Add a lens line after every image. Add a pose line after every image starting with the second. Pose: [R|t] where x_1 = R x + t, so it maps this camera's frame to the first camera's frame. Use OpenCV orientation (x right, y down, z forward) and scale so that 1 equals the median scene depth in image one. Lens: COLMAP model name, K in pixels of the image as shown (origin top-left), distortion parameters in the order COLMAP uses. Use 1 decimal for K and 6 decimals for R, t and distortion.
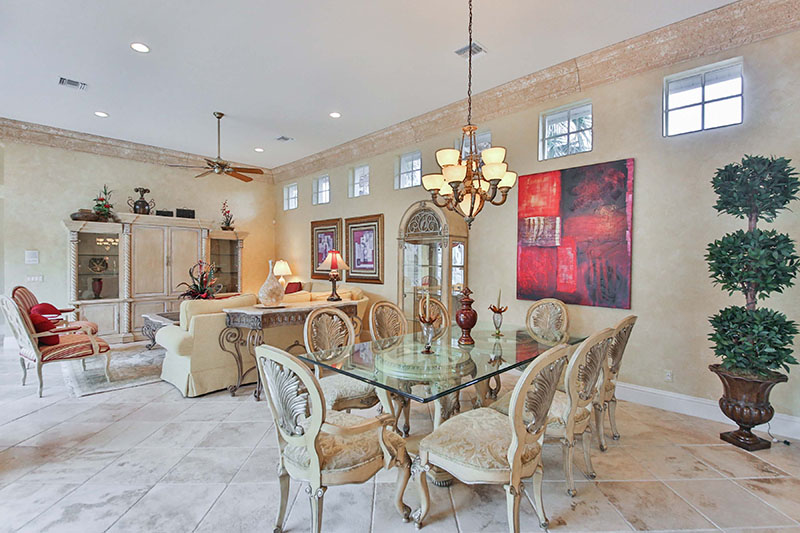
lens RADIAL K [[359.0, 0, 400.0], [0, 359.0, 266.5], [0, 0, 1]] dist [-0.000145, -0.000174]
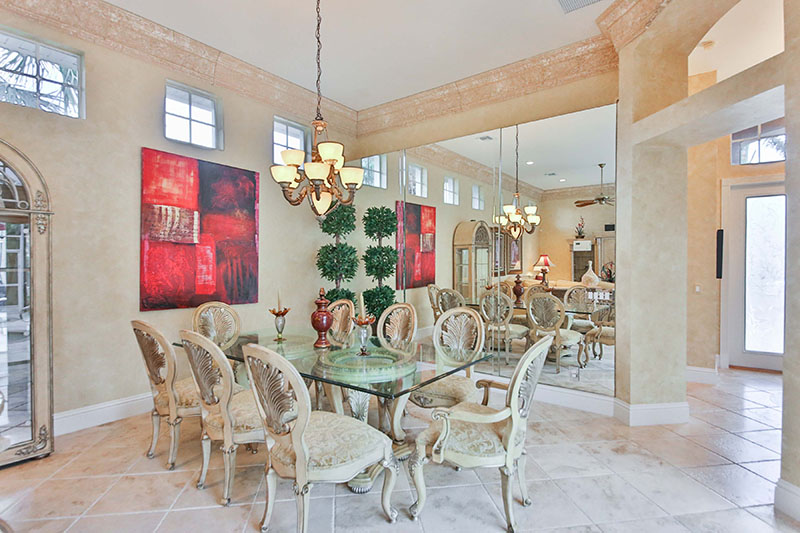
lens RADIAL K [[406.4, 0, 400.0], [0, 406.4, 266.5], [0, 0, 1]] dist [-0.001203, -0.000256]
pose [[-0.095278, -0.011122, 0.995389, -0.615570], [0.001491, 0.999935, 0.011316, -0.010567], [-0.995450, 0.002562, -0.095255, 0.585439]]
